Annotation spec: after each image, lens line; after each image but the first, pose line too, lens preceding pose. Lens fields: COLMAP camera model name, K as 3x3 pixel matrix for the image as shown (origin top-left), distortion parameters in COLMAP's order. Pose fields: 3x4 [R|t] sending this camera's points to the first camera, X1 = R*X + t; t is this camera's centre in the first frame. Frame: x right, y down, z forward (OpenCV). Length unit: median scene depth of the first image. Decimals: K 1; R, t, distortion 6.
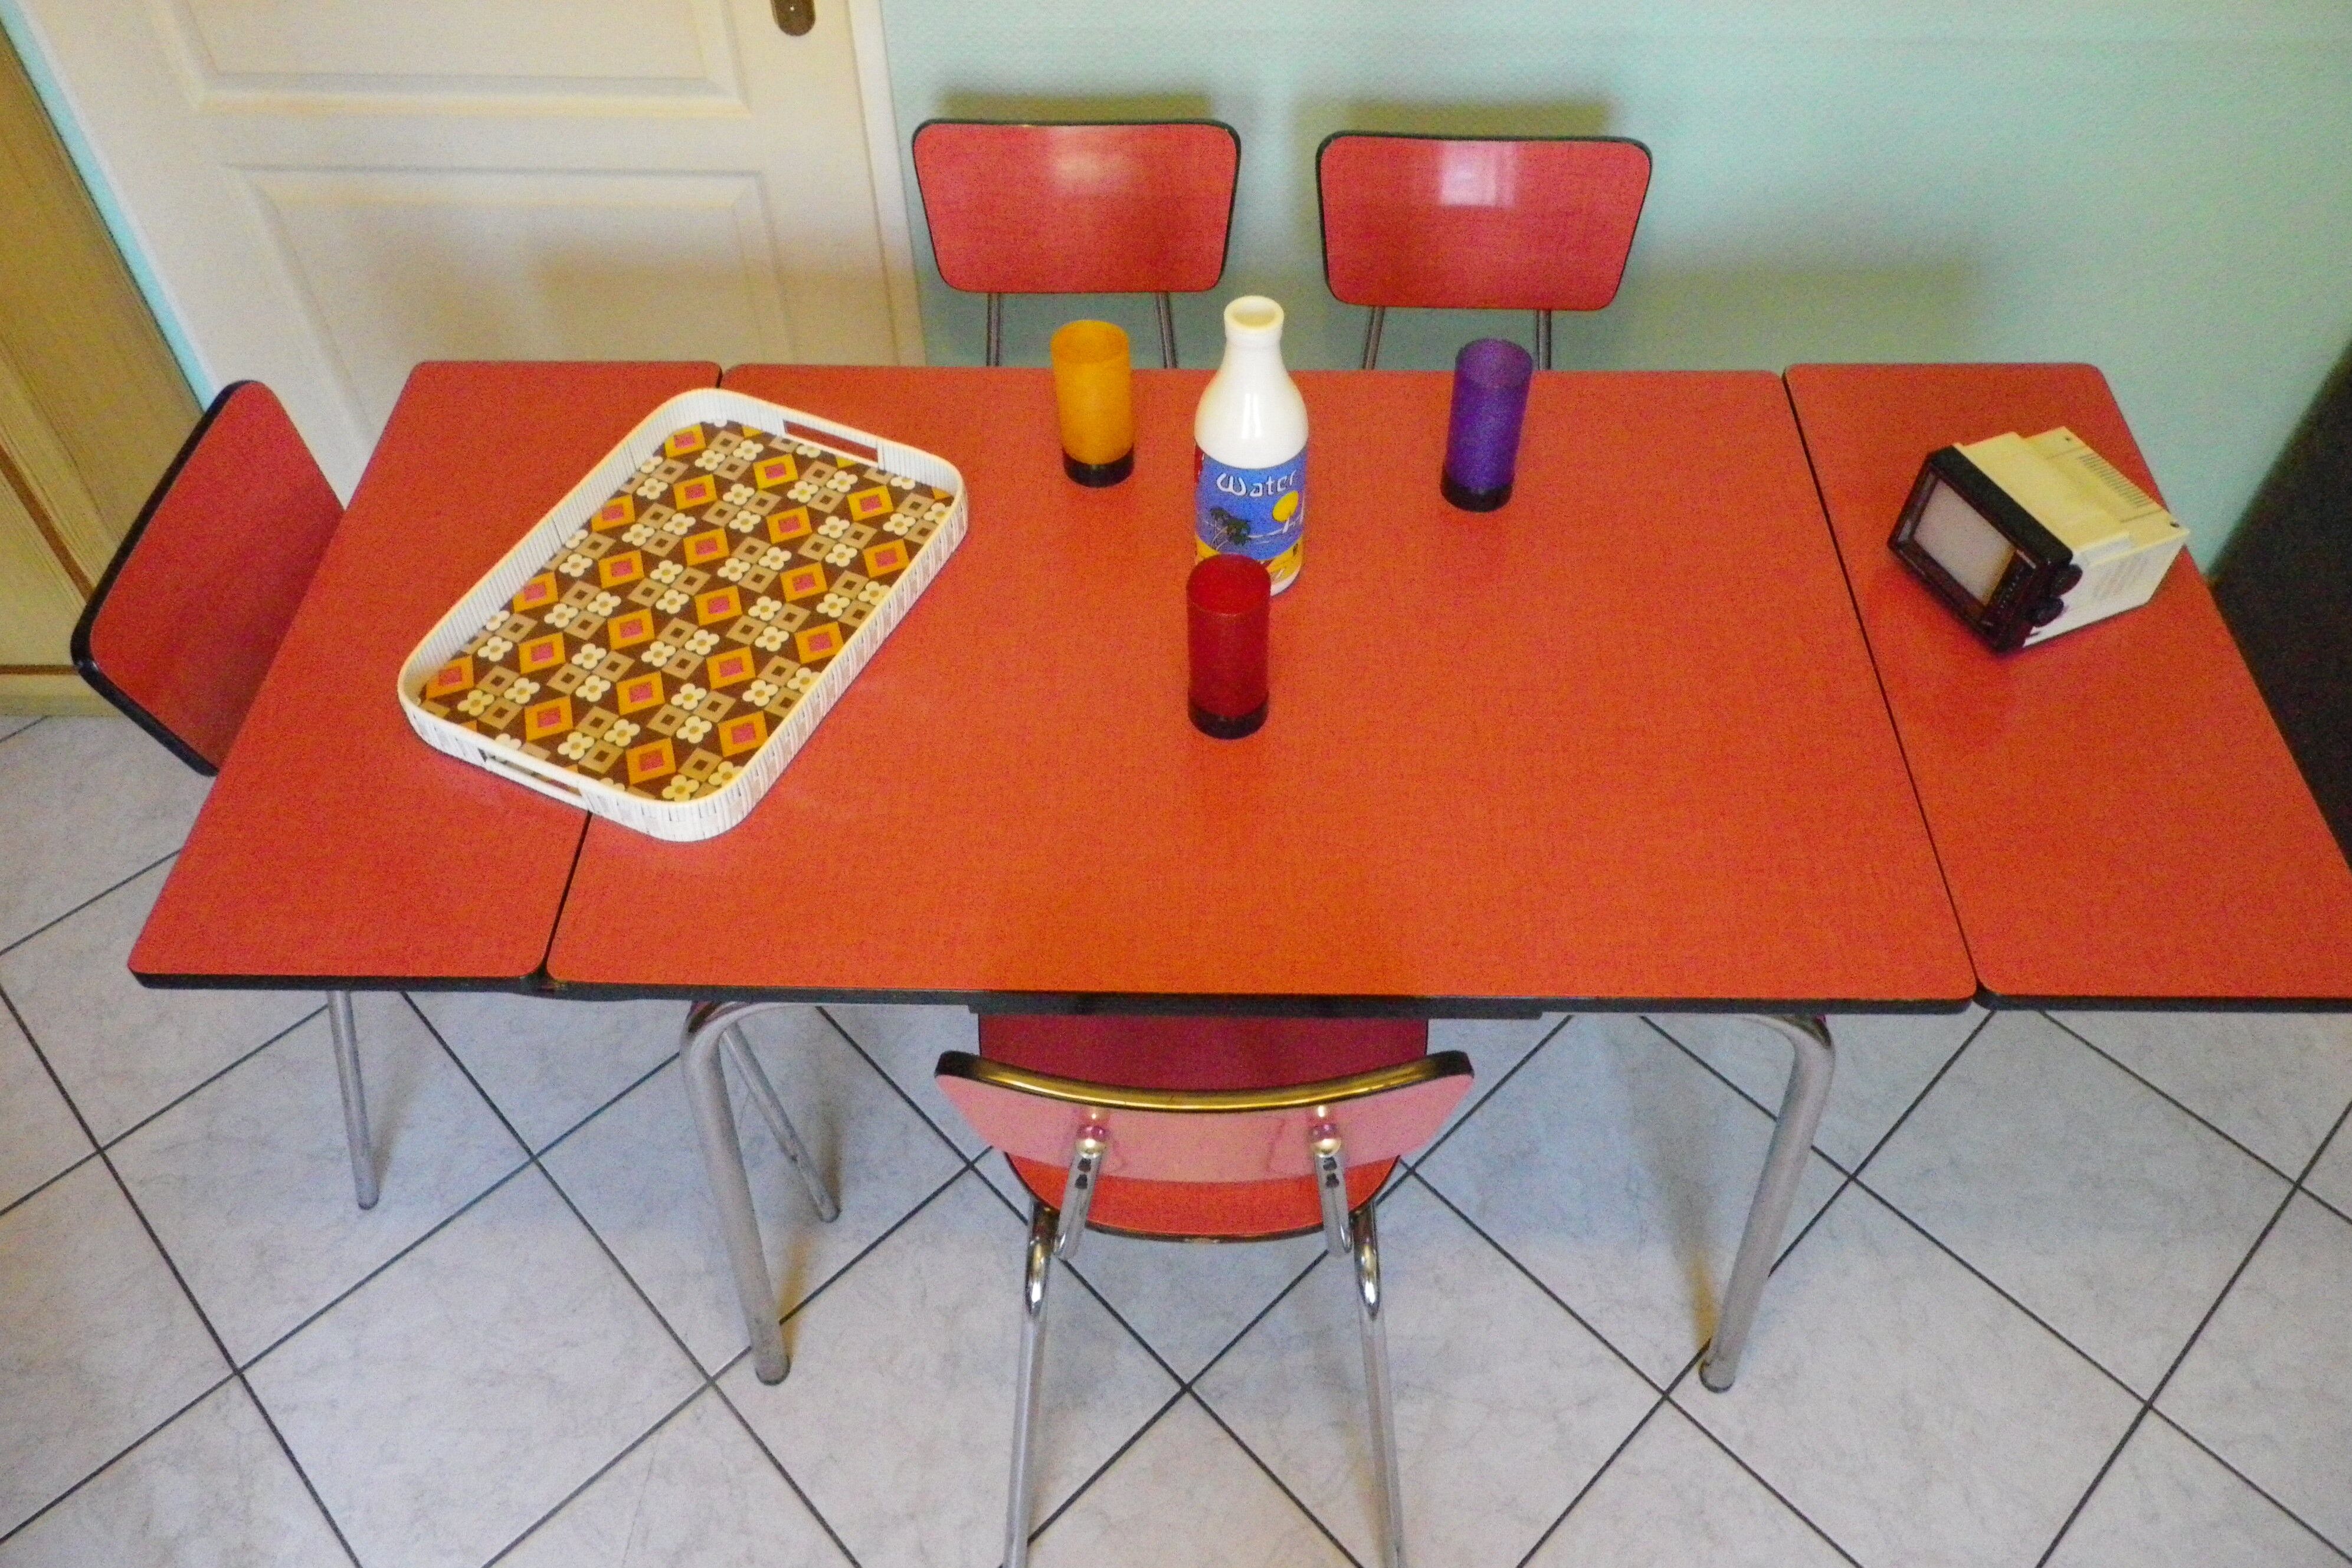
lens RADIAL K [[1771.2, 0, 1168.0], [0, 1771.2, 784.5], [0, 0, 1]] dist [0.007683, -0.003793]
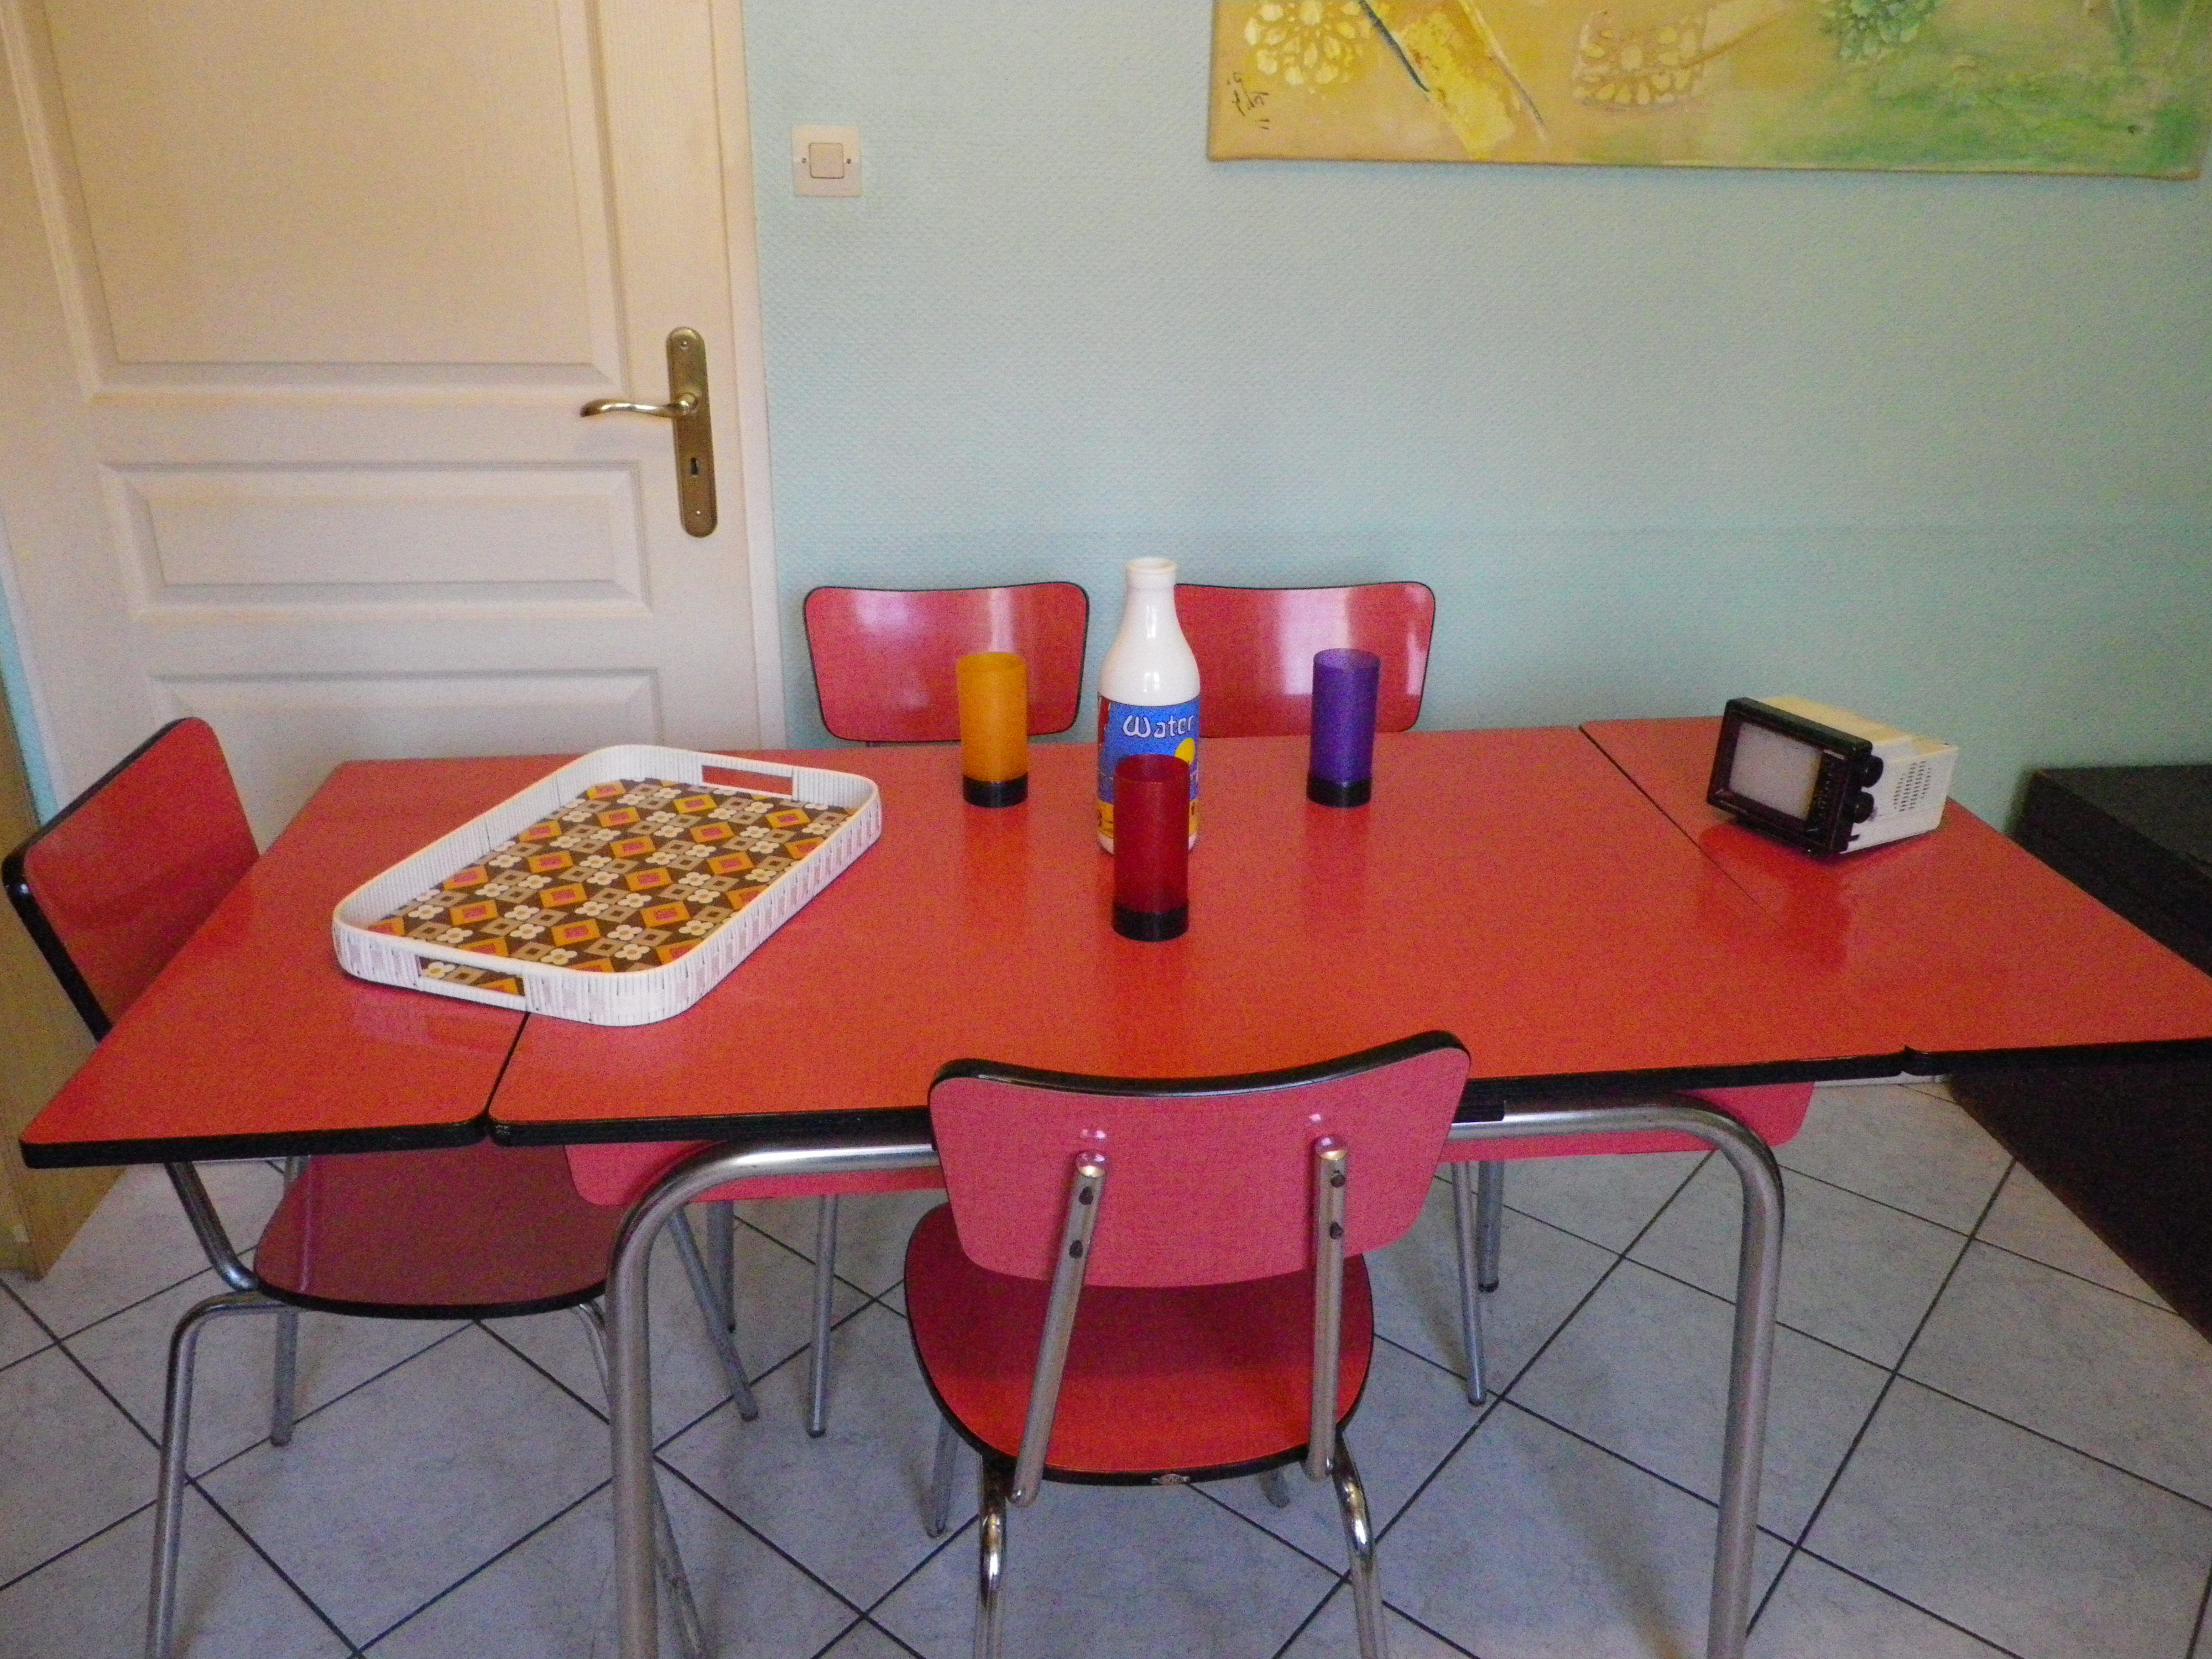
lens RADIAL K [[1687.2, 0, 1097.8], [0, 1687.2, 895.5], [0, 0, 1]] dist [-0.004253, -0.003161]
pose [[0.992677, -0.038456, 0.114516, -0.102893], [0.082941, 0.906188, -0.414661, 0.326604], [-0.087827, 0.421122, 0.902742, 0.088856]]
